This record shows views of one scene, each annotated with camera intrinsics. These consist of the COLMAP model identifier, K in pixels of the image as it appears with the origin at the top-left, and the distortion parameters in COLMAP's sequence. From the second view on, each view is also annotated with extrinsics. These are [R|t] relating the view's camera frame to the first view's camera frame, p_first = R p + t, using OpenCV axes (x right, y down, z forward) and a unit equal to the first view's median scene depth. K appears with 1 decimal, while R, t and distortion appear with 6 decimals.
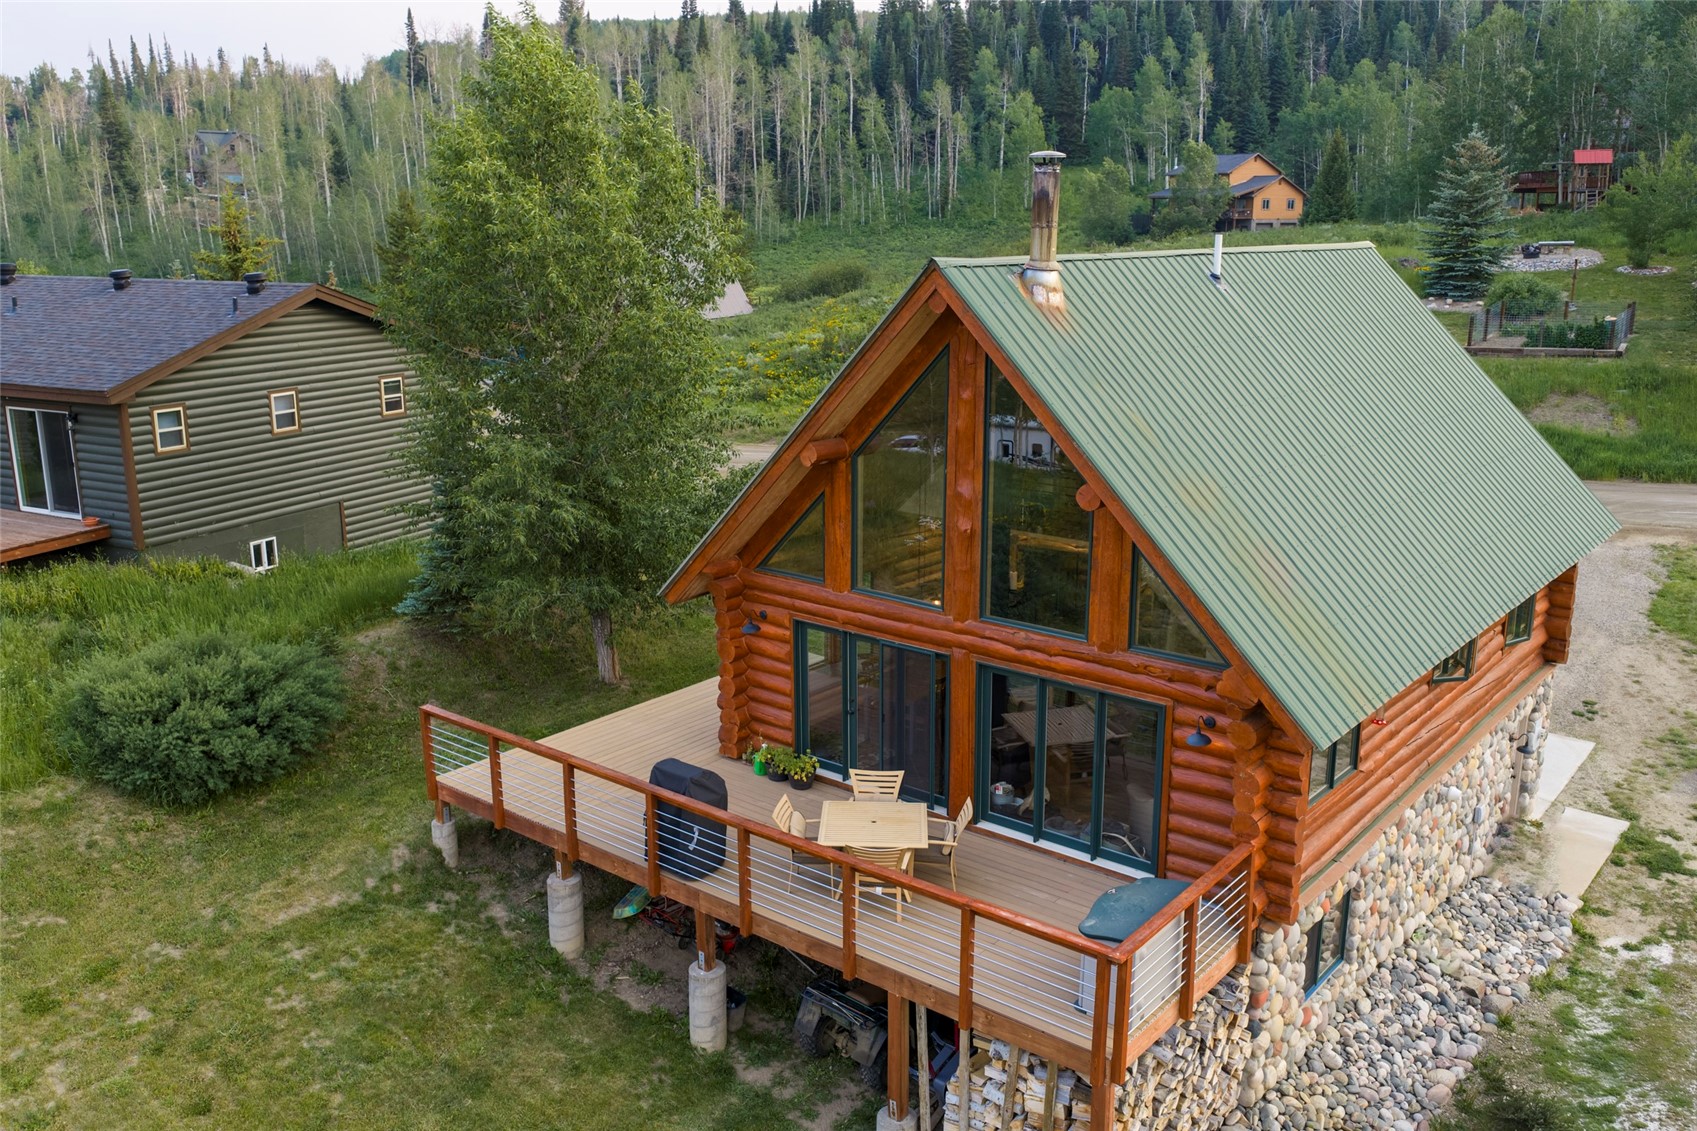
lens RADIAL K [[1404.4, 0, 848.5], [0, 1404.4, 565.5], [0, 0, 1]] dist [0.002837, -0.001845]
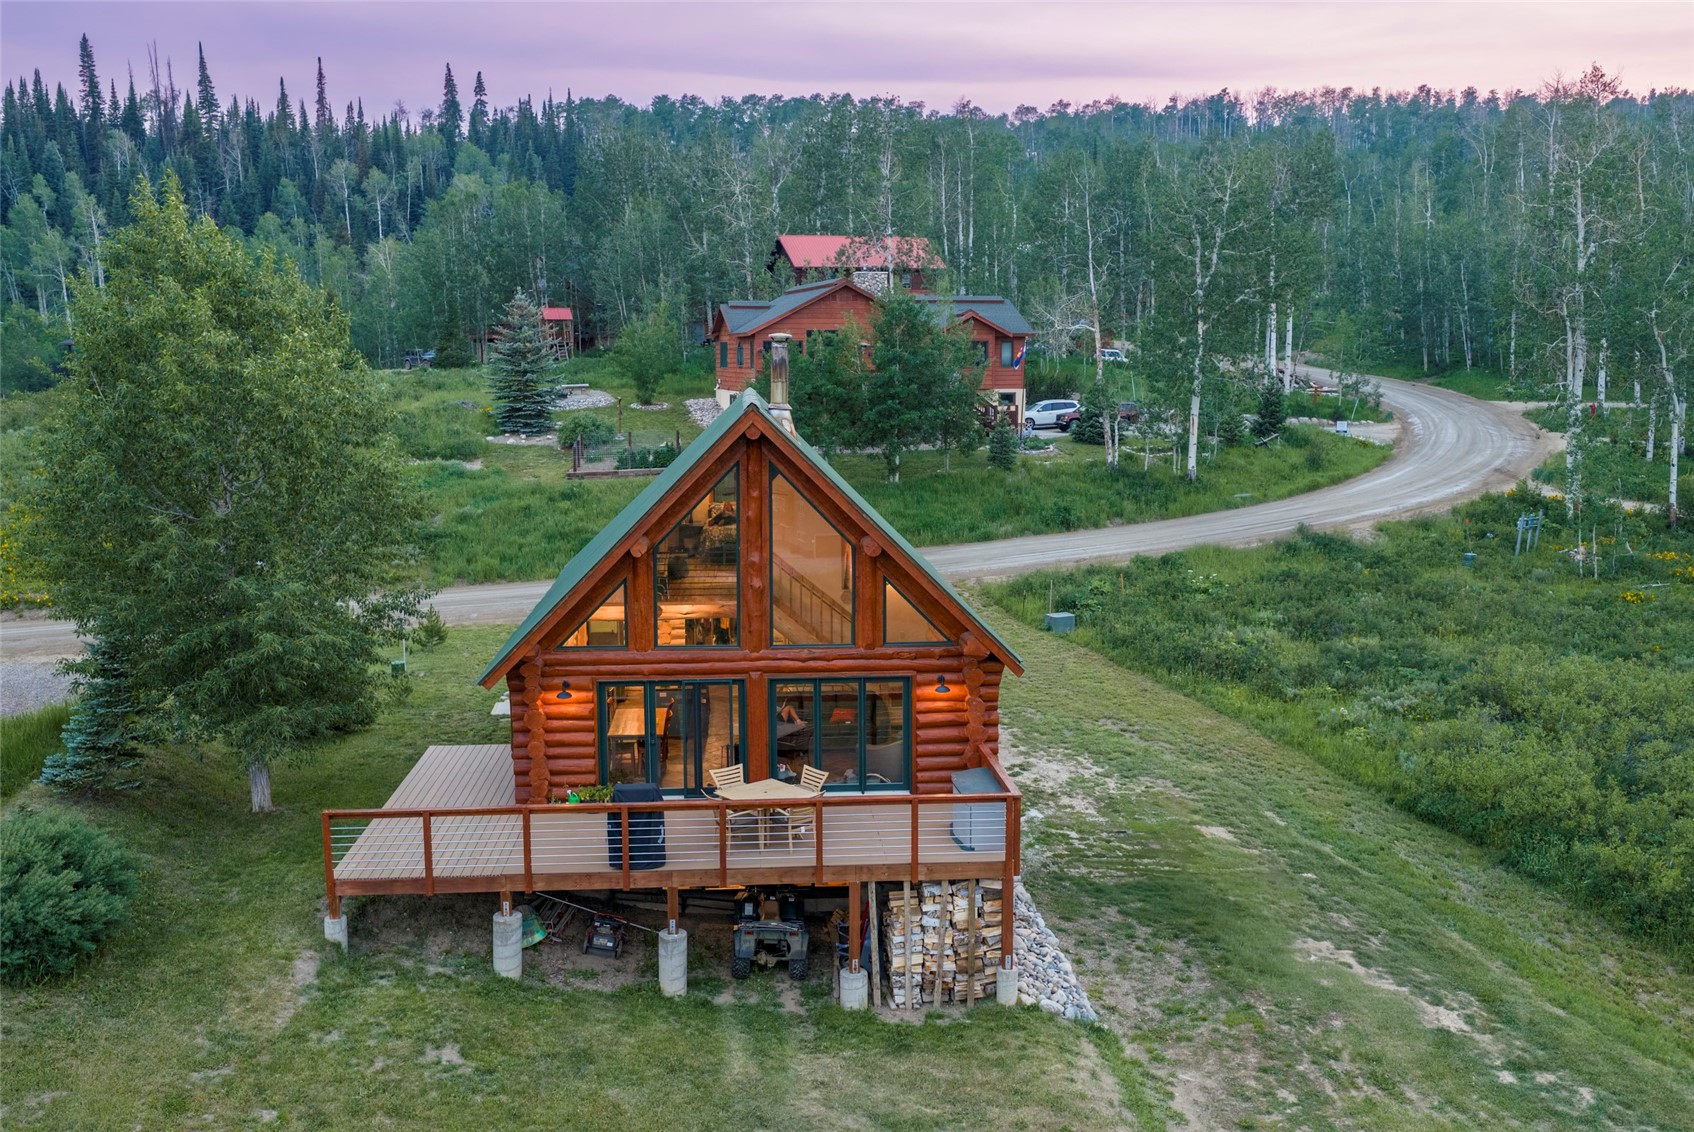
lens RADIAL K [[1462.2, 0, 826.1], [0, 1462.2, 532.6], [0, 0, 1]] dist [0.008058, -0.012011]
pose [[0.733445, -0.083744, 0.674571, -0.745471], [0.168486, 0.983811, -0.061057, 0.020012], [-0.658537, 0.158437, 0.735681, -0.139988]]
